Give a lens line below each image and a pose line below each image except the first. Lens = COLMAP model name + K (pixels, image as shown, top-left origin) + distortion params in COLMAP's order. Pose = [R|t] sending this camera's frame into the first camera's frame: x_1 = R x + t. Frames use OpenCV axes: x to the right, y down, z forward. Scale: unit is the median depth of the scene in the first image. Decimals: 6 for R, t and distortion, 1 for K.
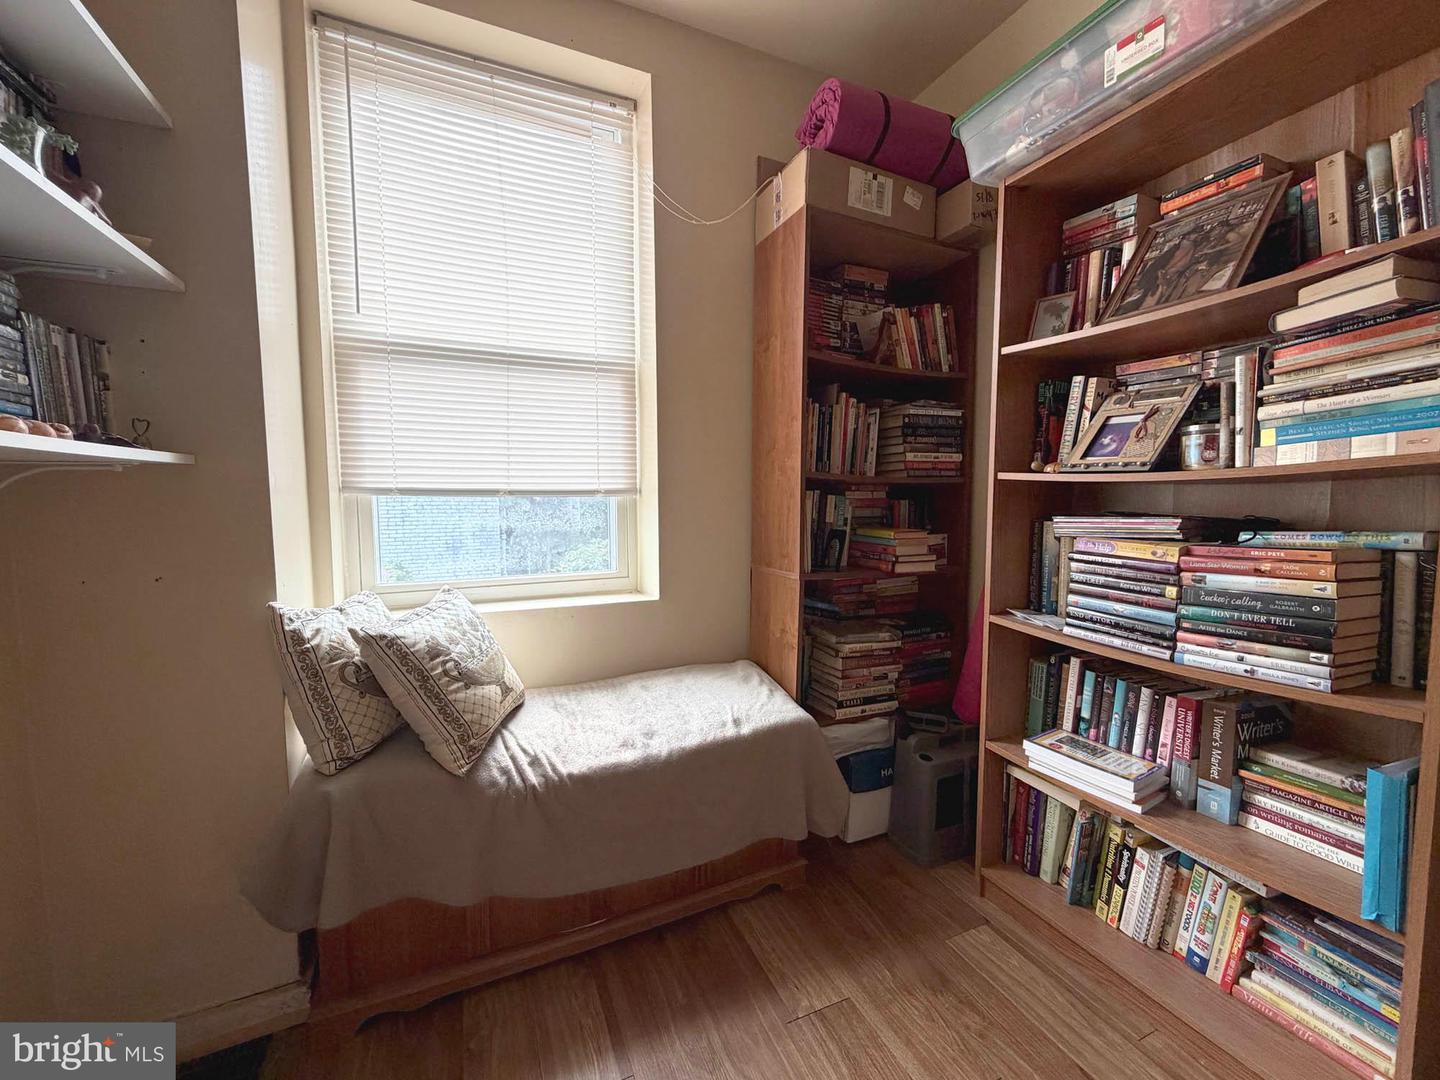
lens RADIAL K [[576.8, 0, 711.6], [0, 576.8, 541.1], [0, 0, 1]] dist [-0.002027, 0.000717]
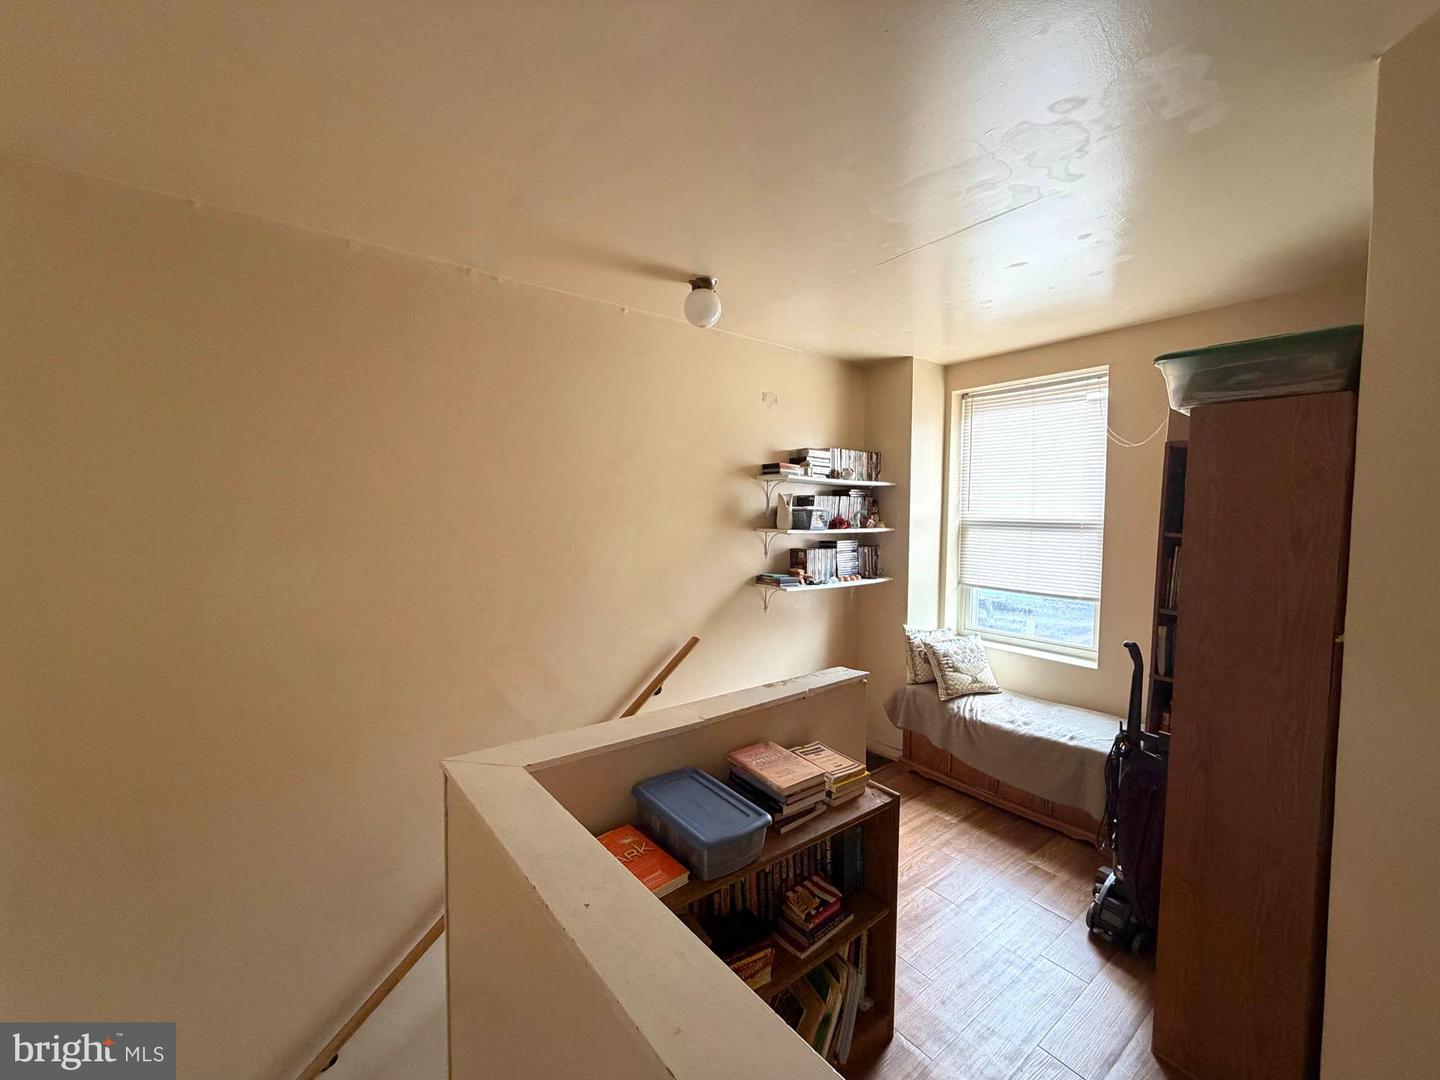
lens RADIAL K [[576.8, 0, 714.8], [0, 576.8, 539.6], [0, 0, 1]] dist [-0.002027, 0.000717]
pose [[0.232509, 0.059112, -0.970796, 1.814608], [-0.082702, 0.995738, 0.040823, -0.359876], [0.969072, 0.070795, 0.236407, -0.709702]]
